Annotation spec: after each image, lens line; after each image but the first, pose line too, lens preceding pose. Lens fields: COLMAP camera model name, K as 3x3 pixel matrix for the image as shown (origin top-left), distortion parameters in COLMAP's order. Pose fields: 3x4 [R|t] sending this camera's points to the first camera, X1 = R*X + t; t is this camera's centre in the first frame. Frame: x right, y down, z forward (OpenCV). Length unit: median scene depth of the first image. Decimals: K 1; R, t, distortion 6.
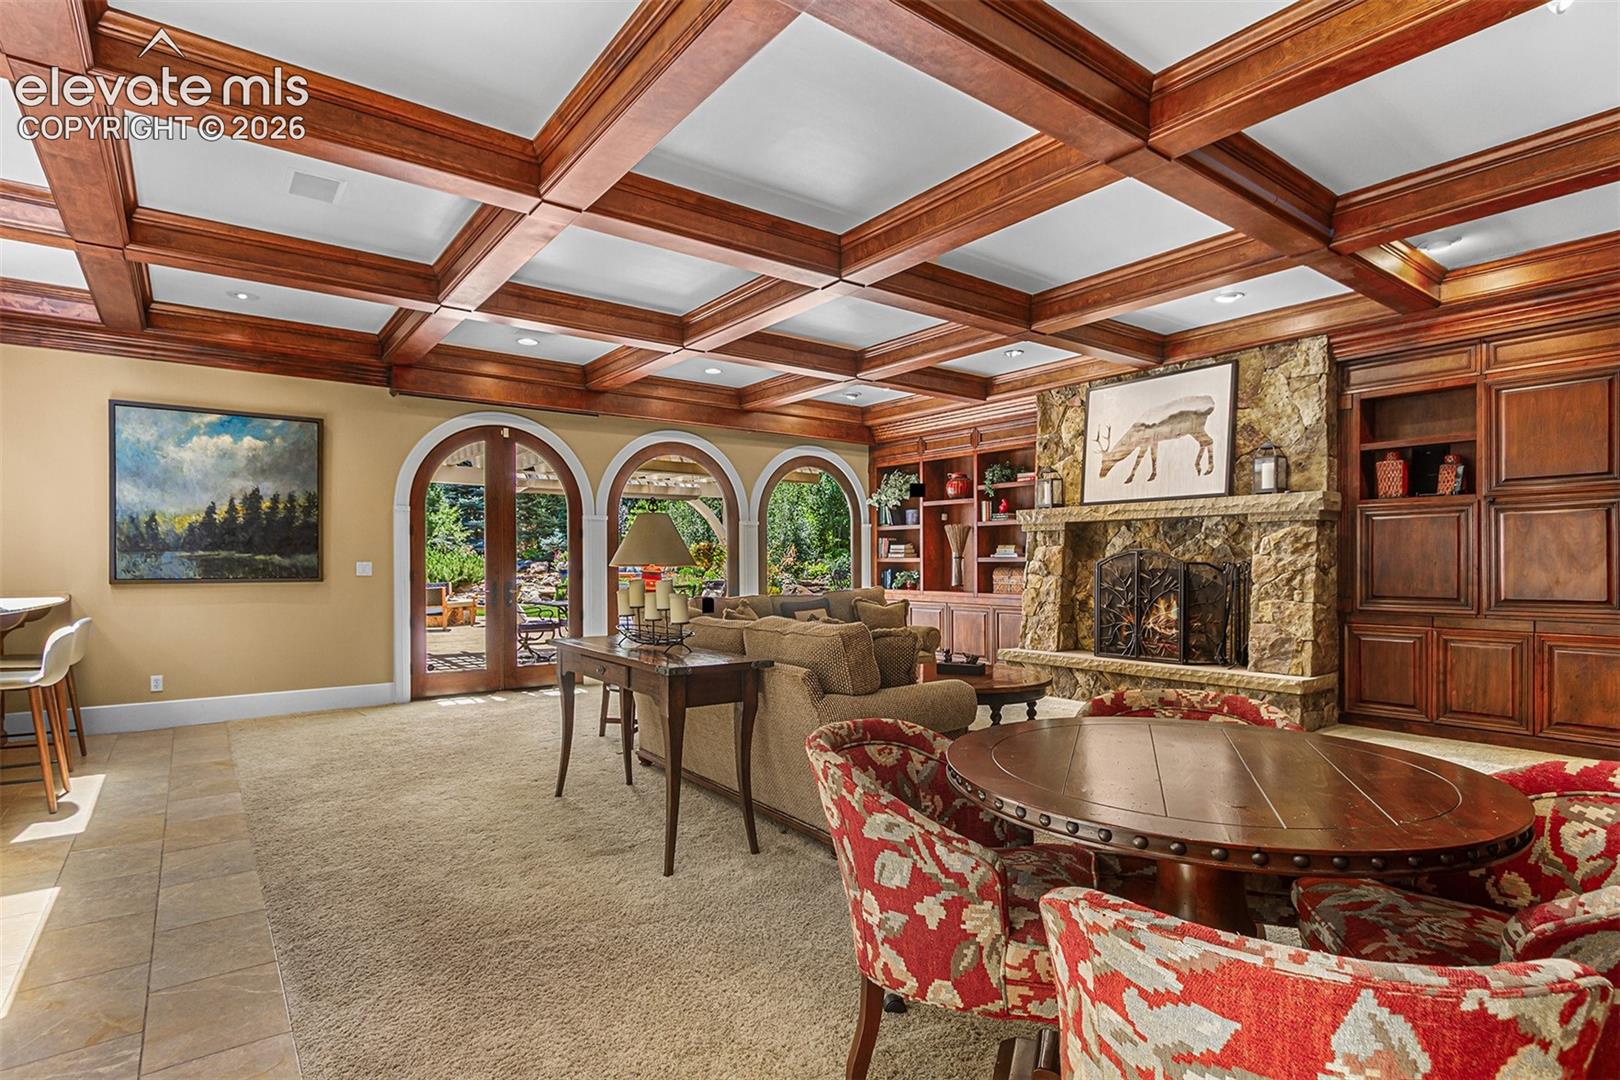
lens RADIAL K [[811.6, 0, 809.2], [0, 811.6, 555.4], [0, 0, 1]] dist [0.012780, 0.001325]
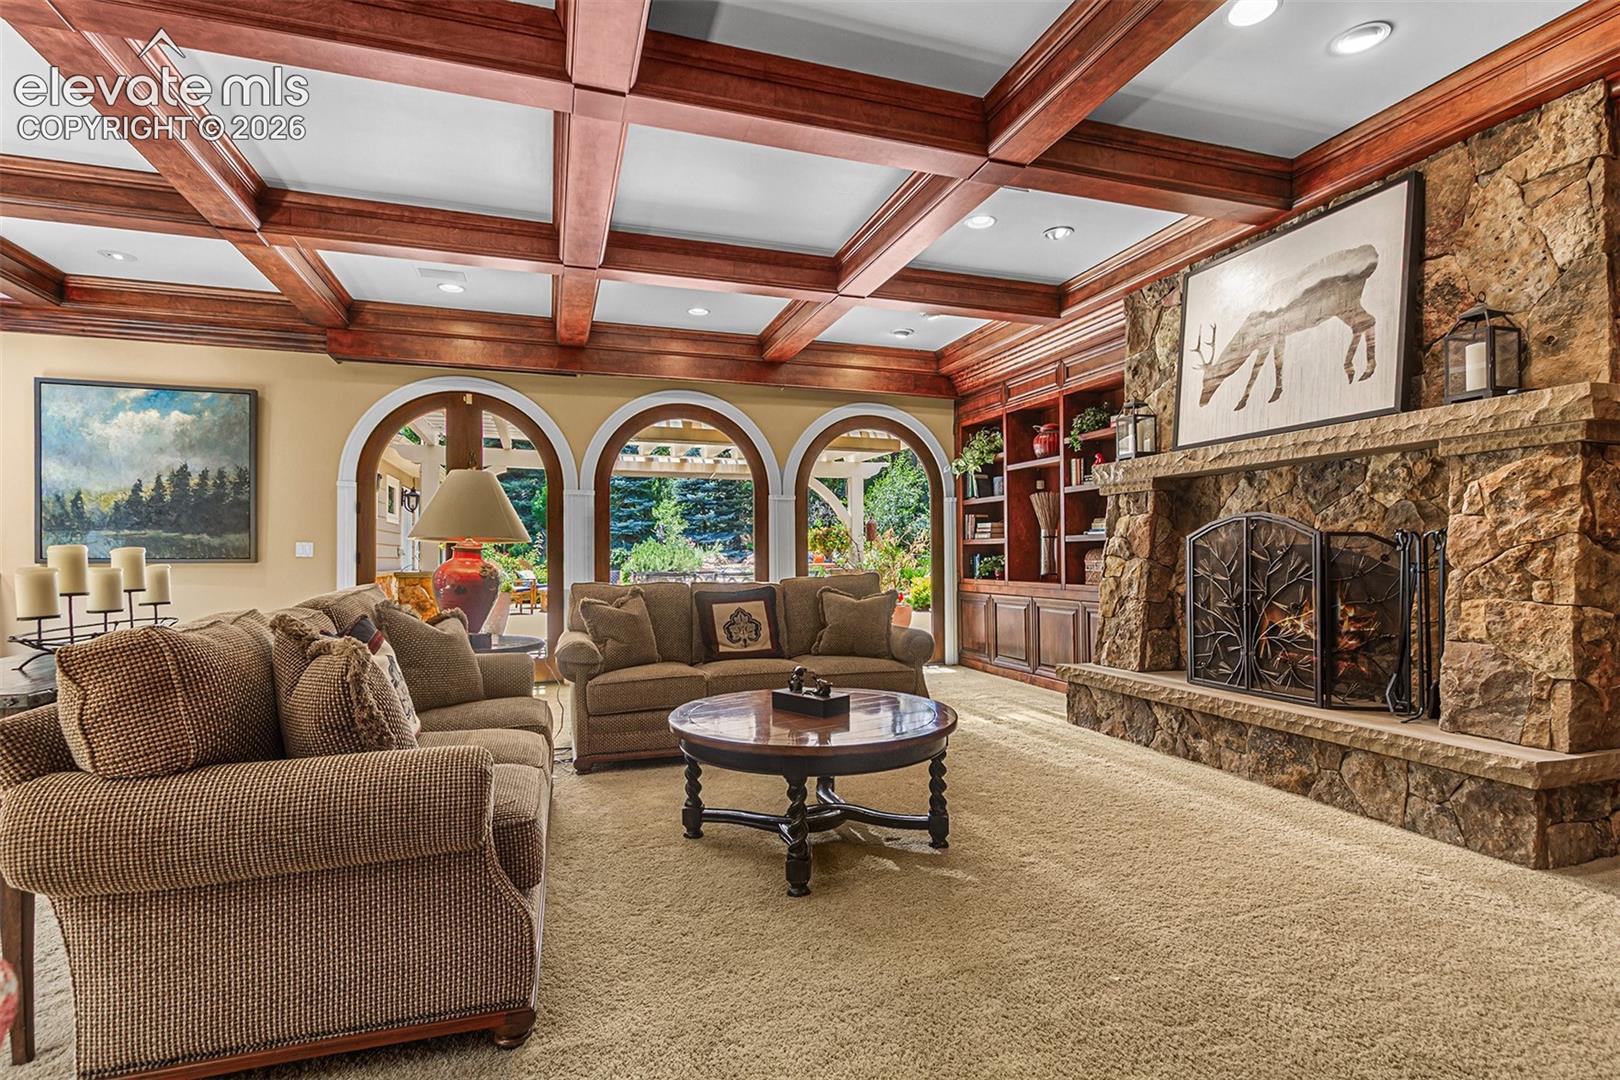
lens RADIAL K [[782.2, 0, 808.9], [0, 782.2, 536.1], [0, 0, 1]] dist [0.006220, -0.000894]
pose [[0.945431, -0.009617, -0.325680, 0.300453], [0.003986, 0.999831, -0.017953, 0.020320], [0.325798, 0.015675, 0.945310, 0.352561]]
